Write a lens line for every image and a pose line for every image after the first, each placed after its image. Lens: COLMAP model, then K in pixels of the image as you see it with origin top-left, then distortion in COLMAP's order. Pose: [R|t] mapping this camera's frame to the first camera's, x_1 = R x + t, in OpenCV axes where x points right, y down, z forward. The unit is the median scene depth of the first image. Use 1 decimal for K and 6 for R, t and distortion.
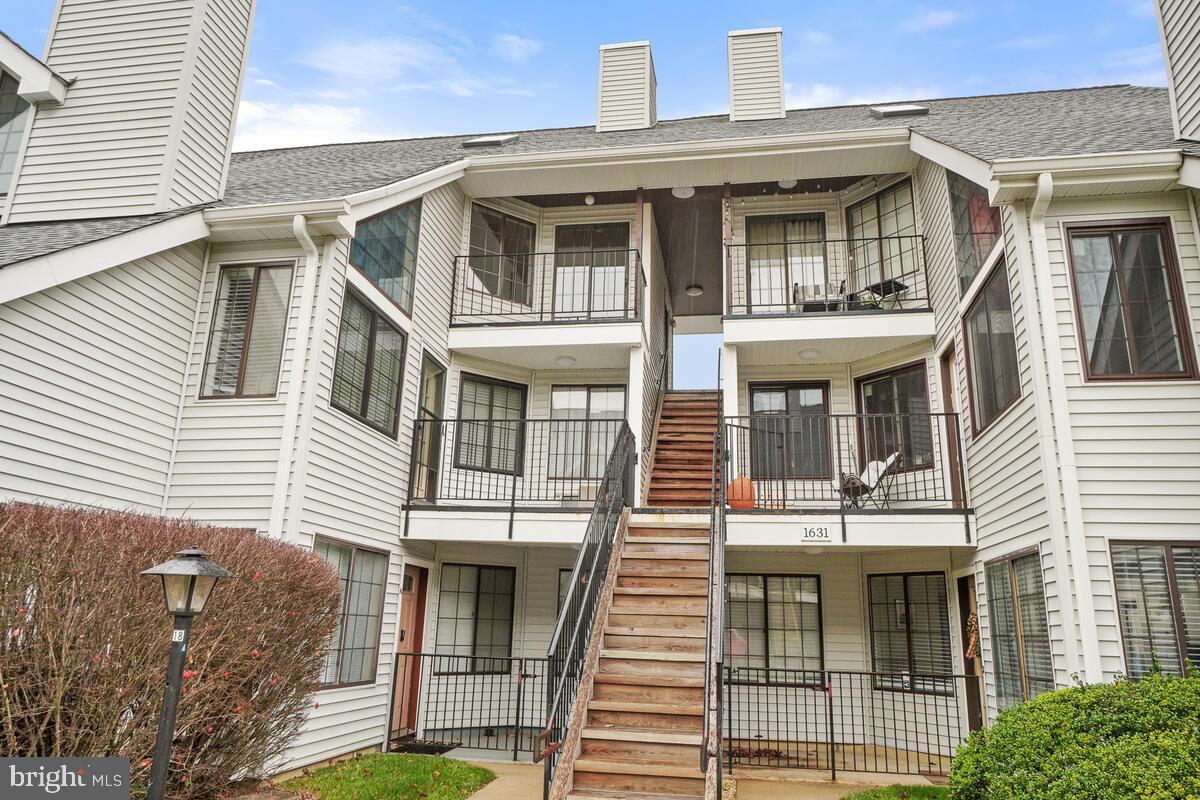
lens RADIAL K [[818.4, 0, 599.5], [0, 818.4, 389.2], [0, 0, 1]] dist [-0.002373, -0.000418]
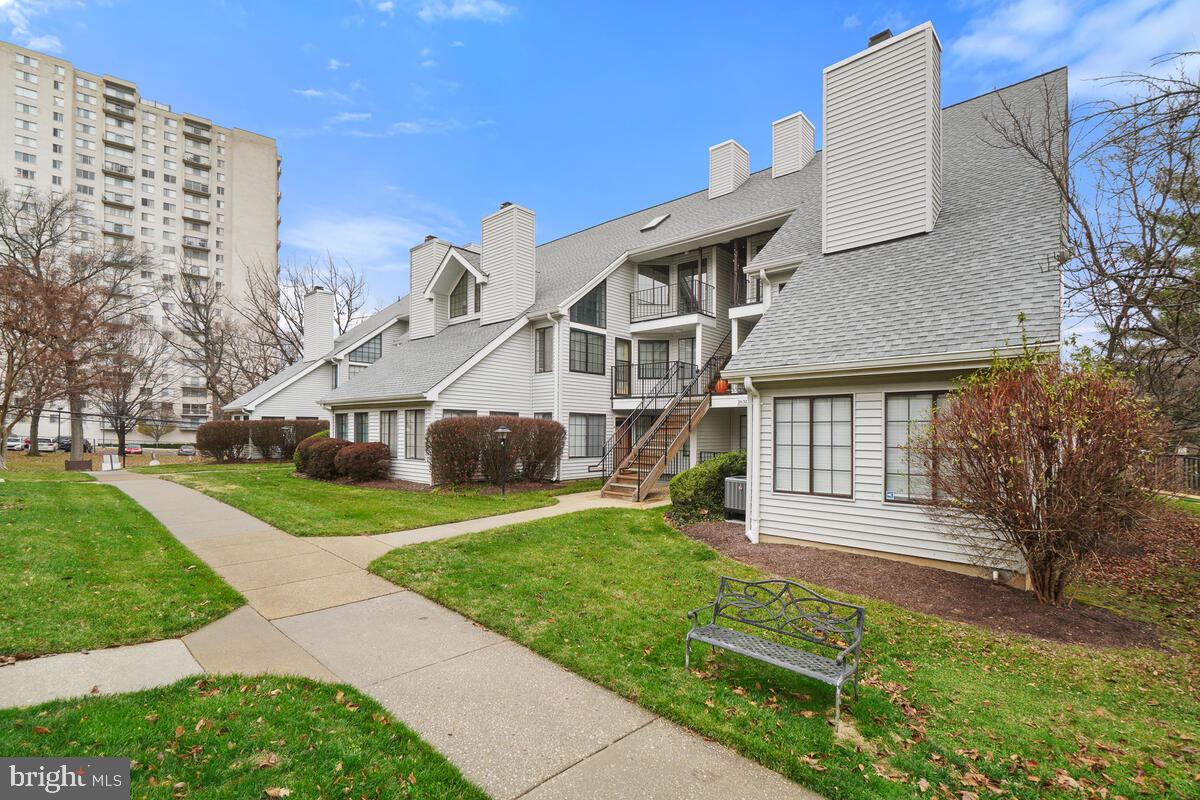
lens RADIAL K [[530.7, 0, 599.2], [0, 530.7, 425.6], [0, 0, 1]] dist [-0.001210, -0.000303]
pose [[0.846425, -0.024688, -0.531936, 0.687466], [0.162570, 0.963215, 0.213980, -0.161374], [0.507086, -0.267595, 0.819303, -0.534809]]
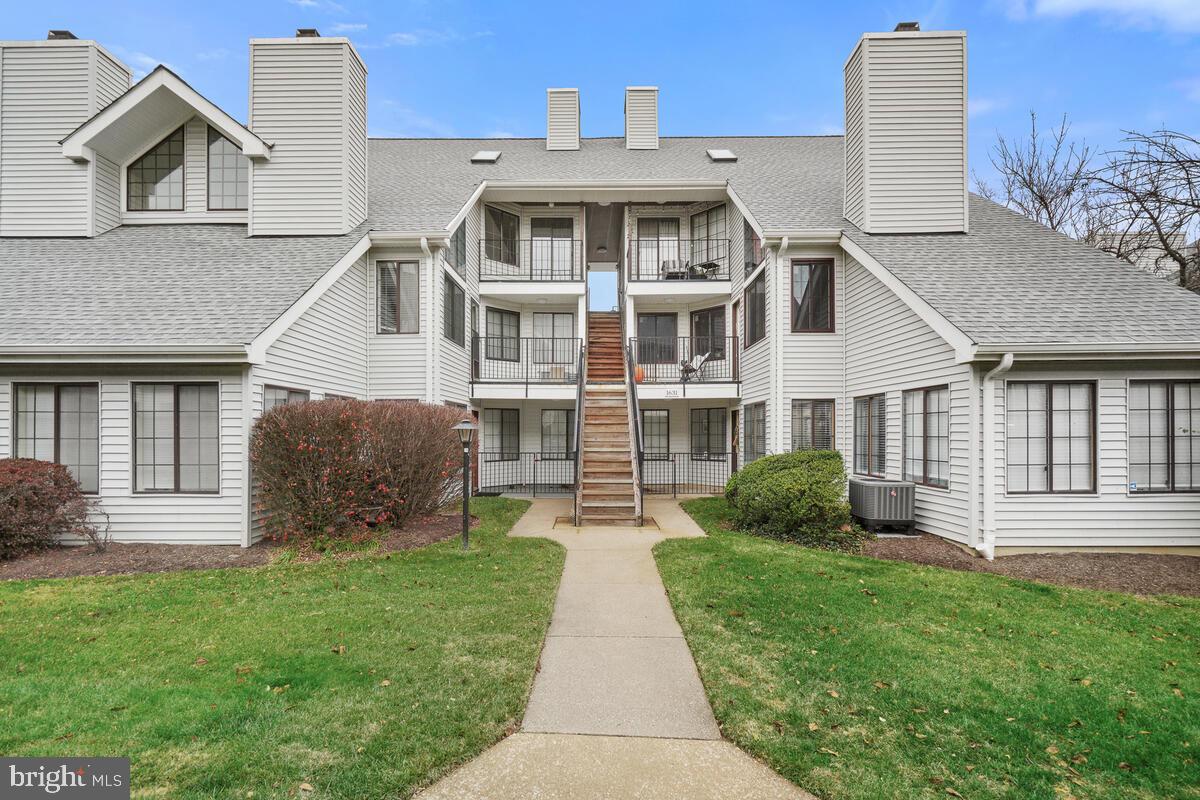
lens RADIAL K [[530.7, 0, 599.2], [0, 530.7, 425.6], [0, 0, 1]] dist [-0.001210, -0.000303]
pose [[0.986173, -0.028280, 0.163286, -0.142224], [-0.016793, 0.963204, 0.268247, -0.103715], [-0.164864, -0.267280, 0.949411, -0.294995]]
